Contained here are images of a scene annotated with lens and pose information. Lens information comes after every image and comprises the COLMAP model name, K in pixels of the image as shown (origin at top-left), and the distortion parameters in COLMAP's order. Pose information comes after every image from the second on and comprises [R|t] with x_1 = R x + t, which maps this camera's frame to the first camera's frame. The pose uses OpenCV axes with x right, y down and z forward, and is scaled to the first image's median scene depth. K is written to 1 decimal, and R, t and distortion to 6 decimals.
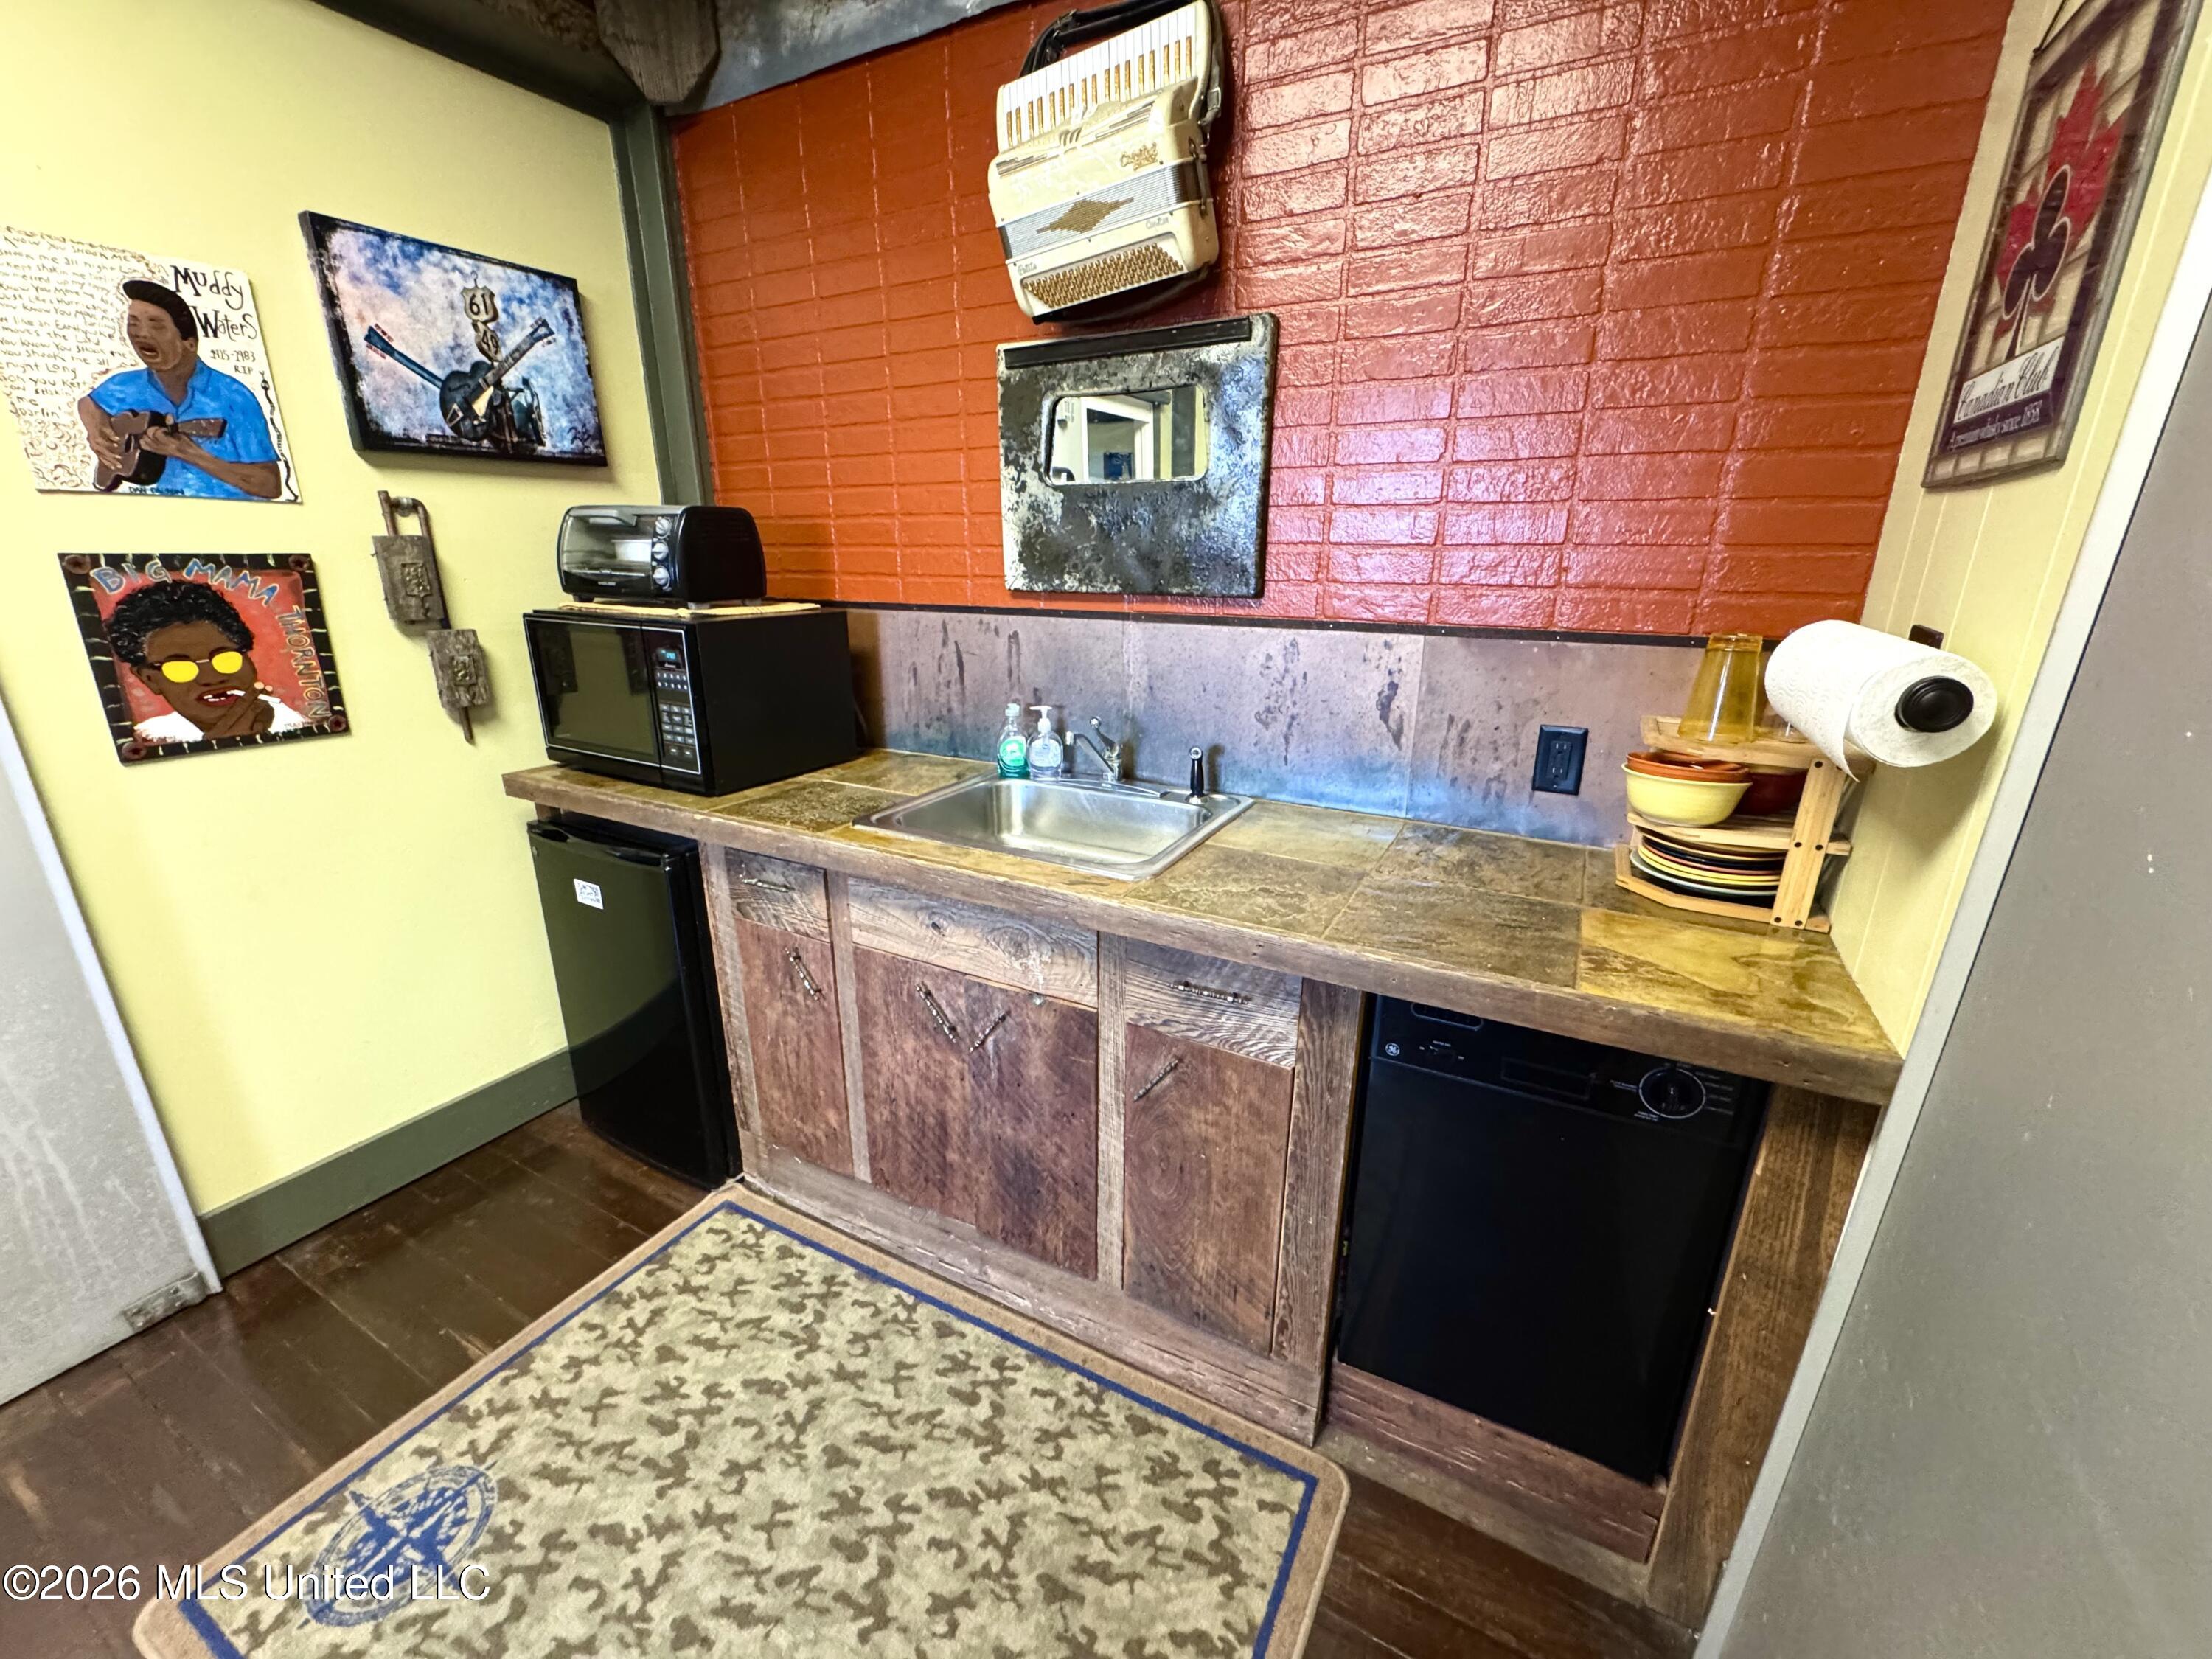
lens RADIAL K [[884.2, 0, 1103.5], [0, 884.2, 829.2], [0, 0, 1]] dist [-0.003008, 0.000174]
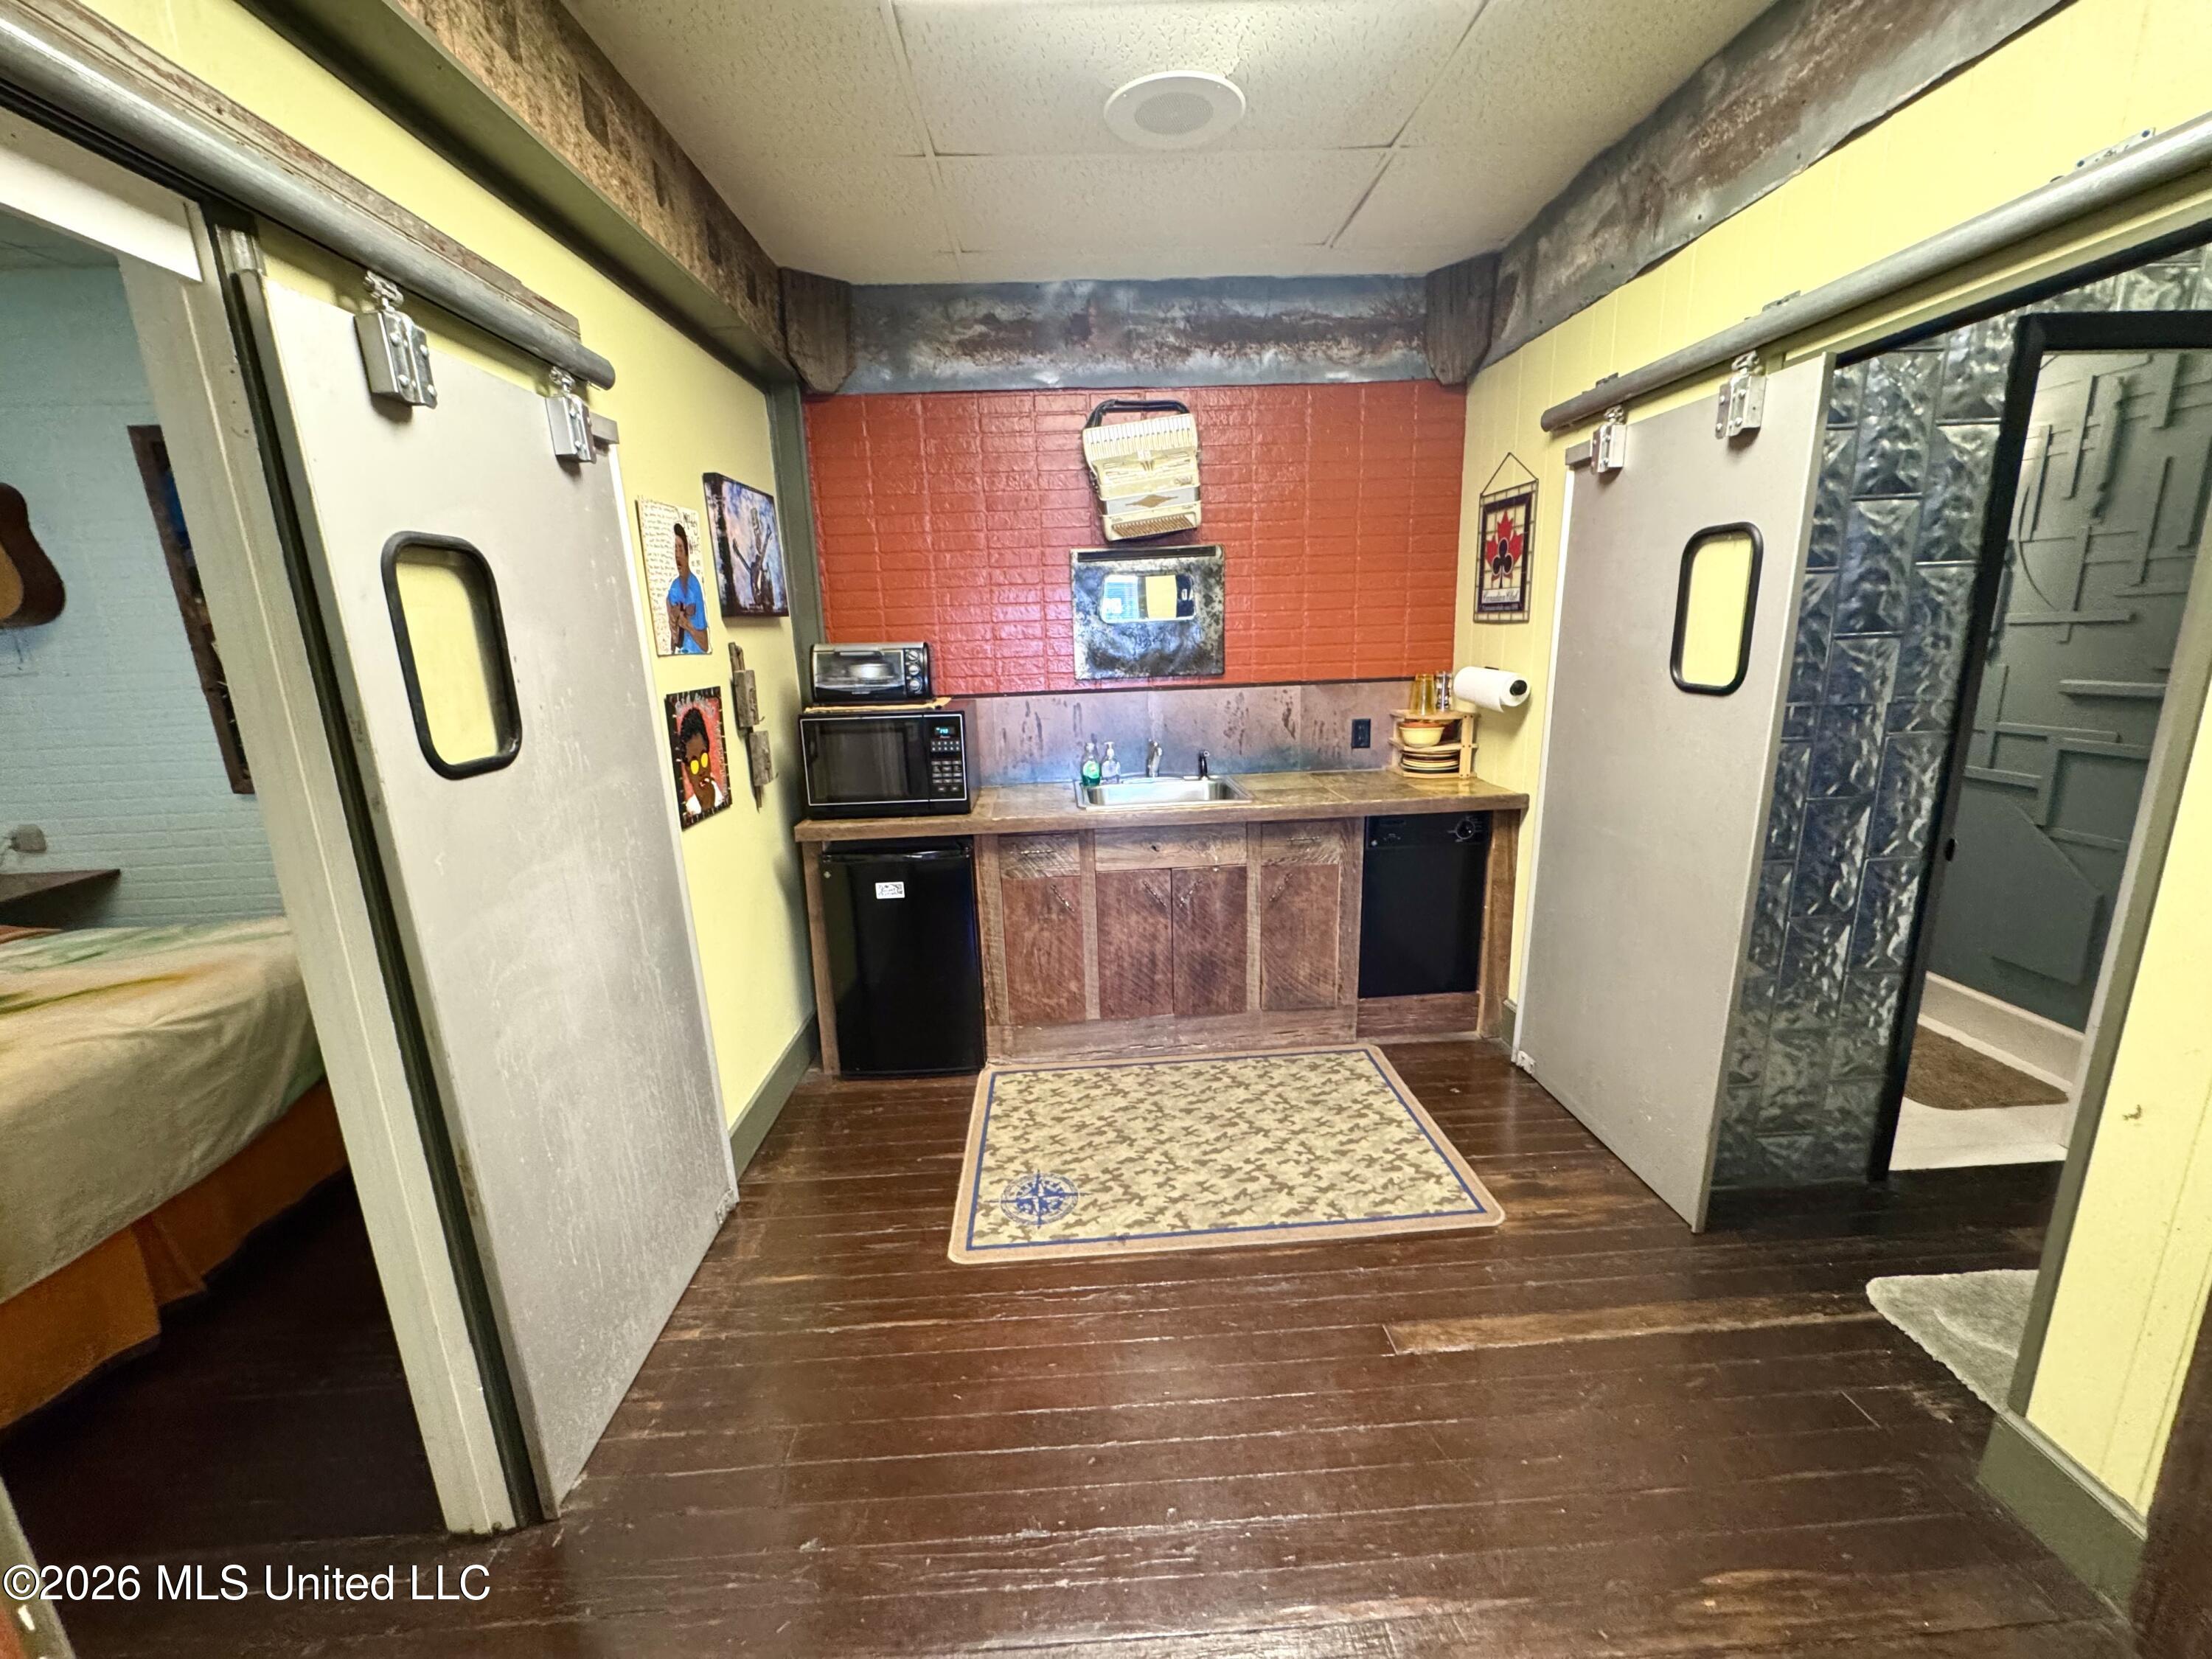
lens RADIAL K [[884.2, 0, 1102.8], [0, 884.2, 831.1], [0, 0, 1]] dist [-0.003008, 0.000174]
pose [[0.854986, -0.152769, 0.495641, -1.193226], [0.194393, 0.980363, -0.033158, 0.112113], [-0.480843, 0.124699, 0.867894, -0.621305]]
